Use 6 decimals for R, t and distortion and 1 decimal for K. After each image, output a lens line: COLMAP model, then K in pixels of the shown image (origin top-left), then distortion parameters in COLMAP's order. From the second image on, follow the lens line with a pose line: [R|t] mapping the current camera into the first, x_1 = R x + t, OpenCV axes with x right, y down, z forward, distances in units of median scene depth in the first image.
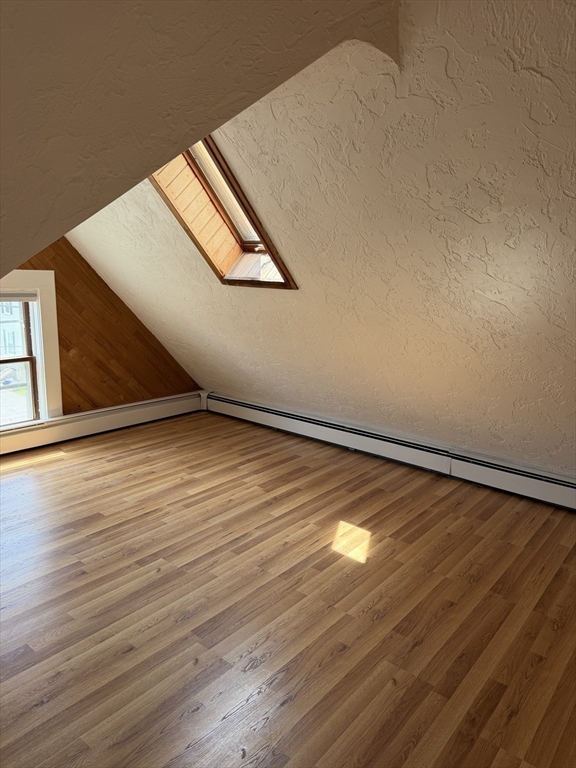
lens RADIAL K [[540.1, 0, 287.5], [0, 540.1, 384.2], [0, 0, 1]] dist [0.010330, -0.008229]
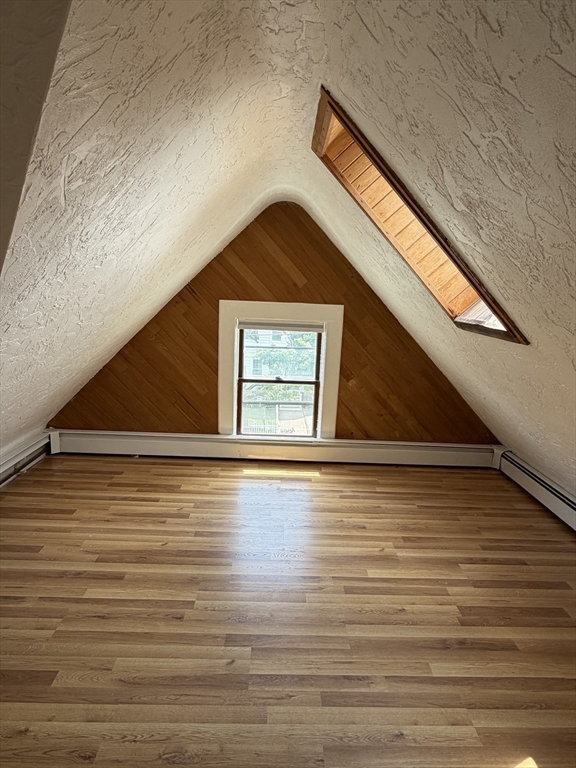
lens RADIAL K [[435.2, 0, 288.2], [0, 435.2, 383.3], [0, 0, 1]] dist [0.005497, -0.002246]
pose [[0.645124, 0.151712, -0.748865, 0.169445], [-0.169427, 0.984094, 0.053412, -0.088102], [0.745057, 0.092421, 0.660567, 0.374121]]
